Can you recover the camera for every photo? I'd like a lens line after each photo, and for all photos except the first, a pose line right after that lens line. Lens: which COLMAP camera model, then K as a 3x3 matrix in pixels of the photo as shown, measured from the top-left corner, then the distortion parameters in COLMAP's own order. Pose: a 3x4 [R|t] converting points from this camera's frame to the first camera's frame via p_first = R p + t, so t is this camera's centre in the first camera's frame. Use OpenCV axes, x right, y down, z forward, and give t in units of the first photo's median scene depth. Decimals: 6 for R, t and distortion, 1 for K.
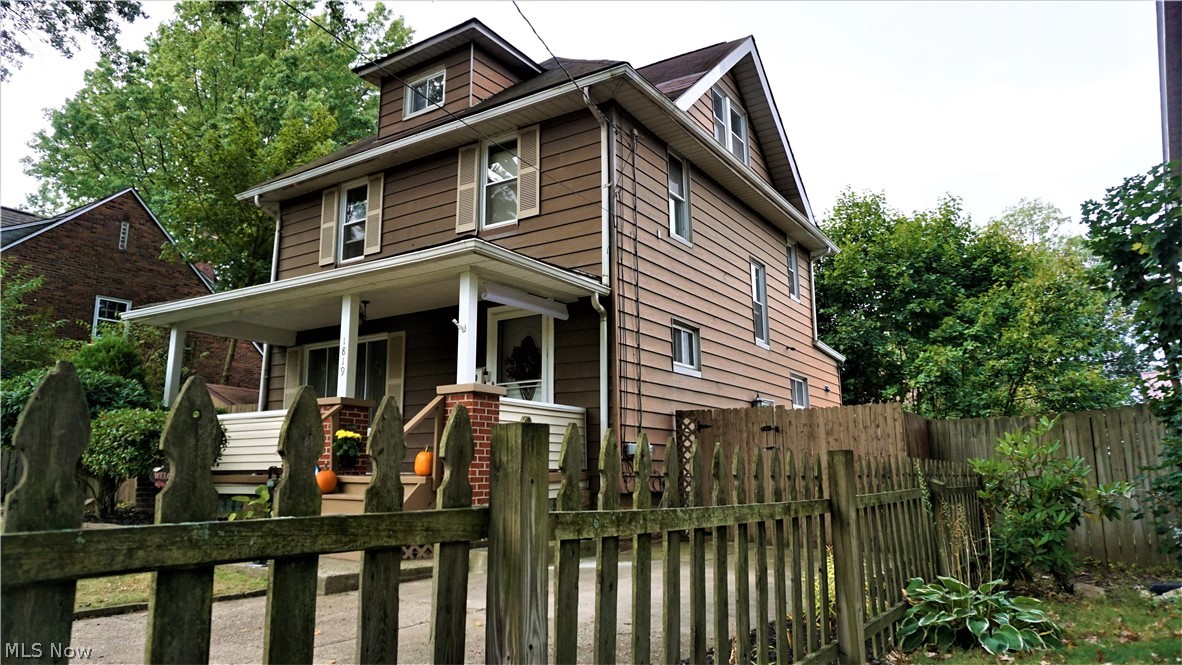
lens RADIAL K [[788.8, 0, 599.5], [0, 788.8, 325.7], [0, 0, 1]] dist [-0.070165, 0.041276]
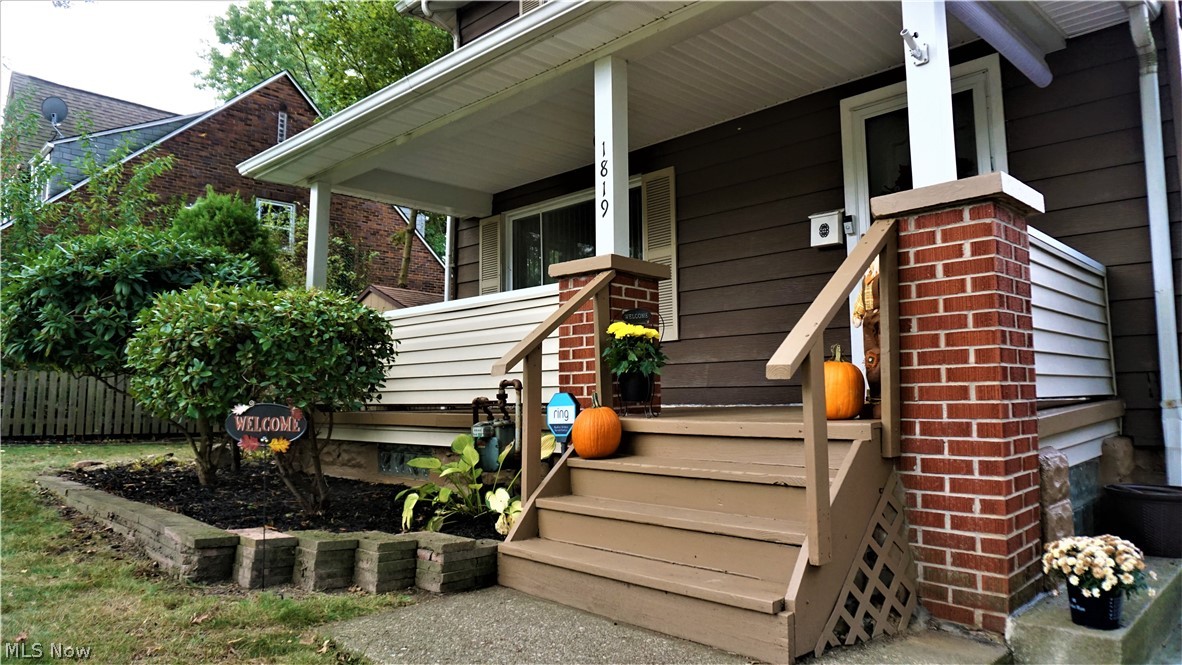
lens RADIAL K [[788.8, 0, 588.9], [0, 788.8, 315.0], [0, 0, 1]] dist [-0.070165, 0.041276]
pose [[0.975137, -0.025935, -0.220081, -0.172515], [0.044356, 0.995874, 0.079174, 0.065080], [0.217119, -0.086967, 0.972263, 0.378925]]
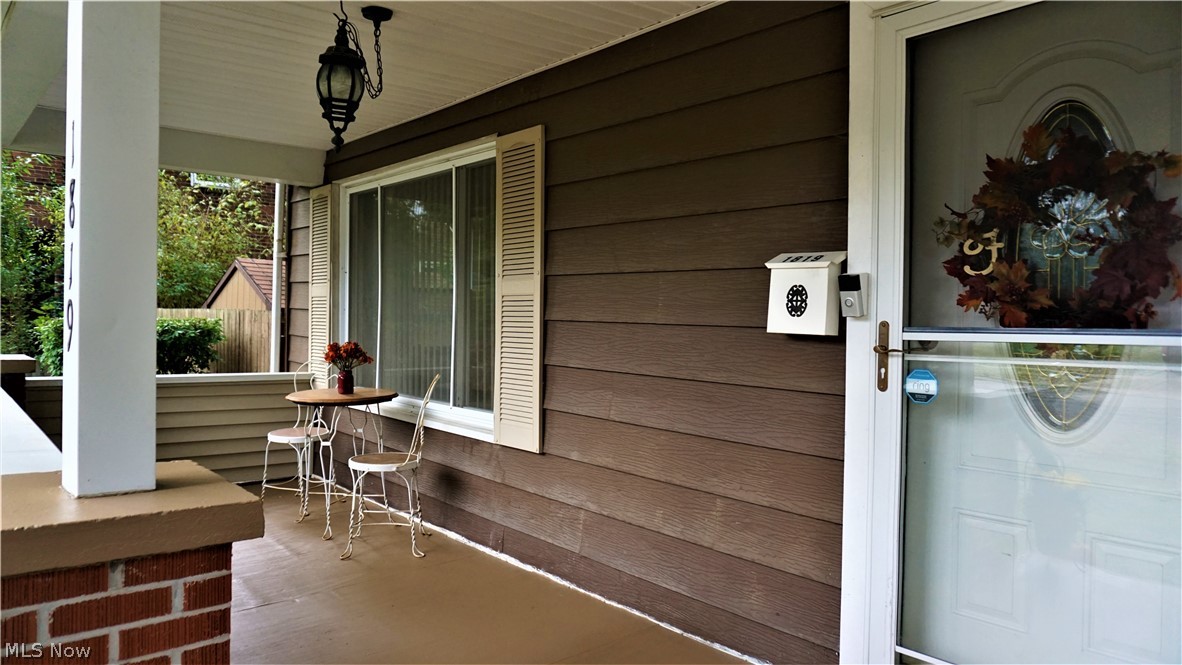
lens RADIAL K [[788.8, 0, 602.2], [0, 788.8, 322.2], [0, 0, 1]] dist [-0.070165, 0.041276]
pose [[0.961628, 0.024049, -0.273300, -0.129935], [0.031424, 0.979940, 0.196800, 0.021788], [0.272550, -0.197836, 0.941582, 0.660914]]
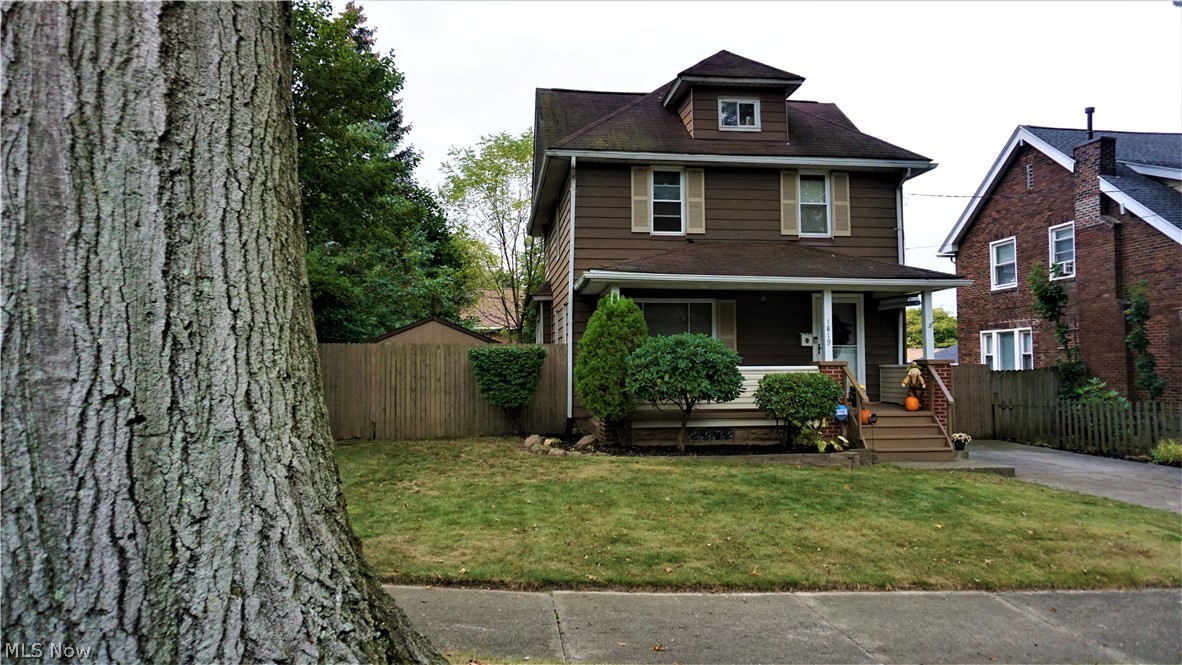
lens RADIAL K [[788.8, 0, 583.7], [0, 788.8, 331.6], [0, 0, 1]] dist [-0.070165, 0.041276]
pose [[0.778253, 0.032597, 0.627105, -1.228182], [-0.123126, 0.987188, 0.101488, -0.041538], [-0.615762, -0.156196, 0.772295, 0.103578]]
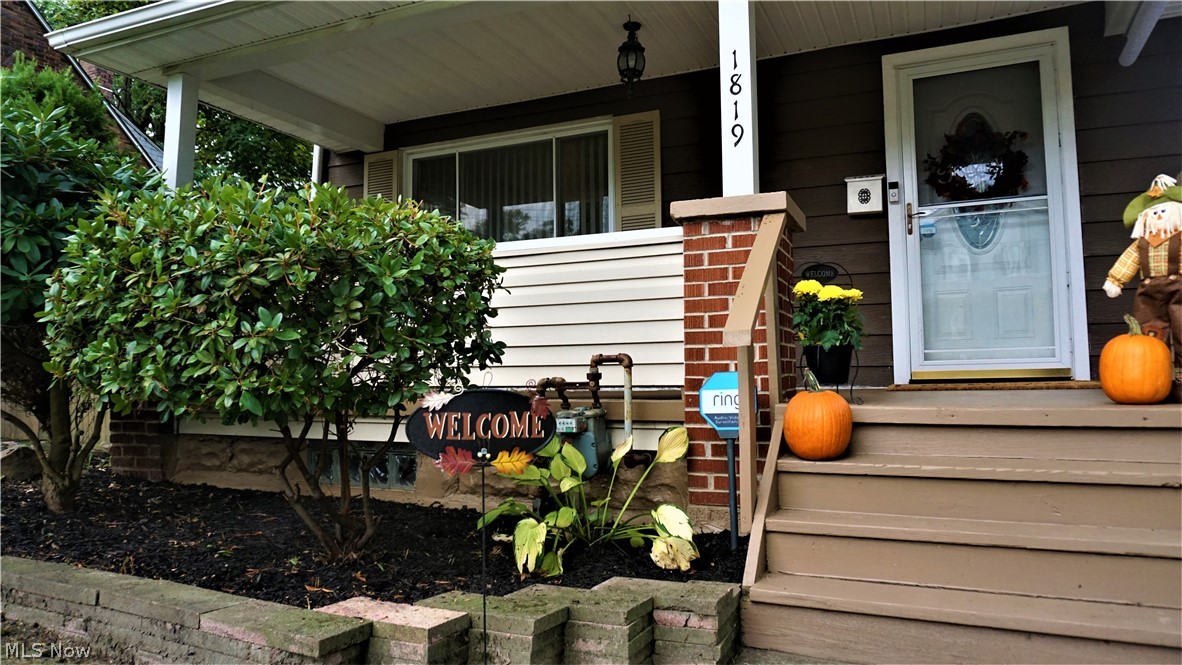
lens RADIAL K [[788.8, 0, 590.4], [0, 788.8, 326.5], [0, 0, 1]] dist [-0.070165, 0.041276]
pose [[0.989804, 0.011426, 0.141978, -0.343396], [-0.028778, 0.992263, 0.120769, 0.081354], [-0.139500, -0.123624, 0.982475, 0.464666]]
